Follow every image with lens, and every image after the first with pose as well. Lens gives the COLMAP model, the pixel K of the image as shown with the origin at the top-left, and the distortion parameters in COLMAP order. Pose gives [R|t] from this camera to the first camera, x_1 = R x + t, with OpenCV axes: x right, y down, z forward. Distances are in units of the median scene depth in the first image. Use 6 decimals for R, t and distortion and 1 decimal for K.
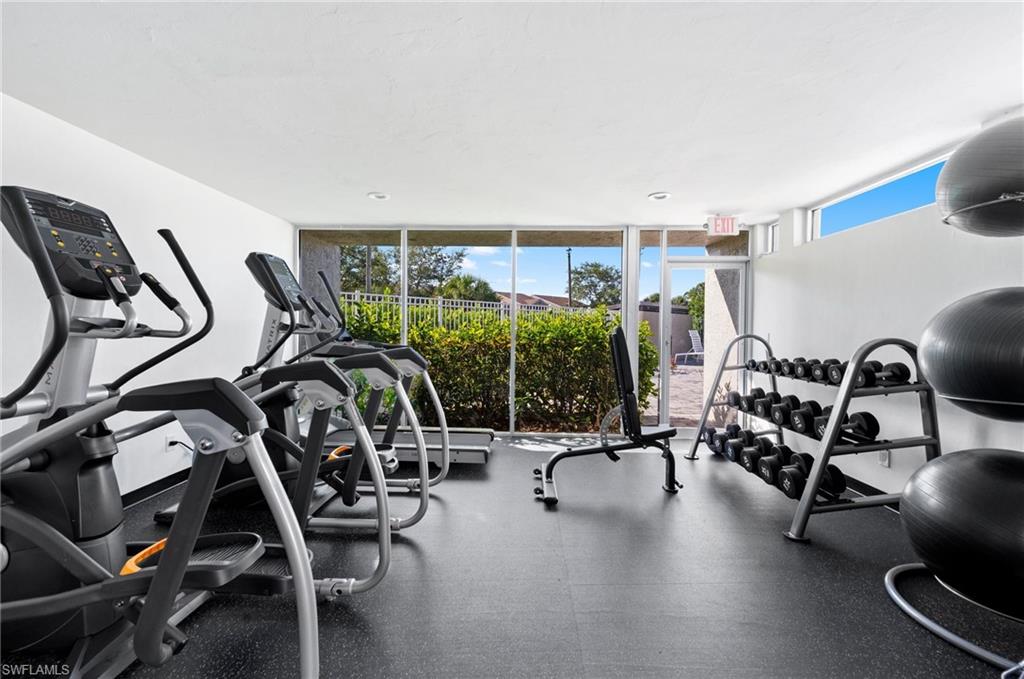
lens RADIAL K [[424.4, 0, 509.6], [0, 424.4, 331.4], [0, 0, 1]] dist [0.029926, 0.000446]
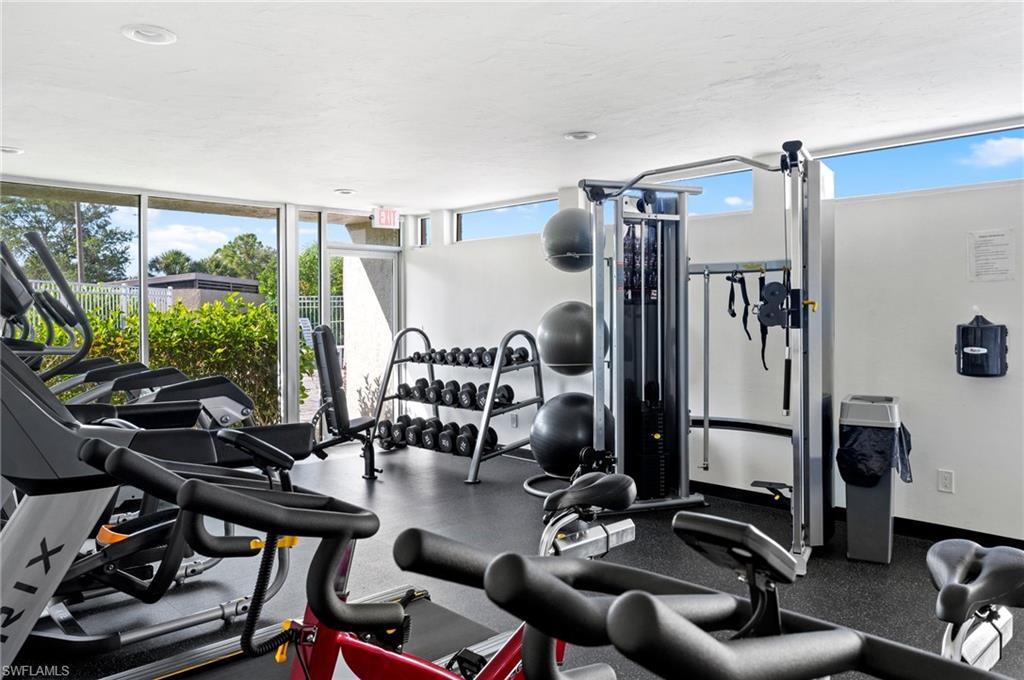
lens RADIAL K [[747.7, 0, 529.0], [0, 747.7, 301.7], [0, 0, 1]] dist [0.003841, 0.001417]
pose [[0.695527, -0.000788, 0.718499, -0.639790], [0.013384, 0.999840, -0.011859, -0.036050], [-0.718375, 0.017864, 0.695427, -0.541938]]
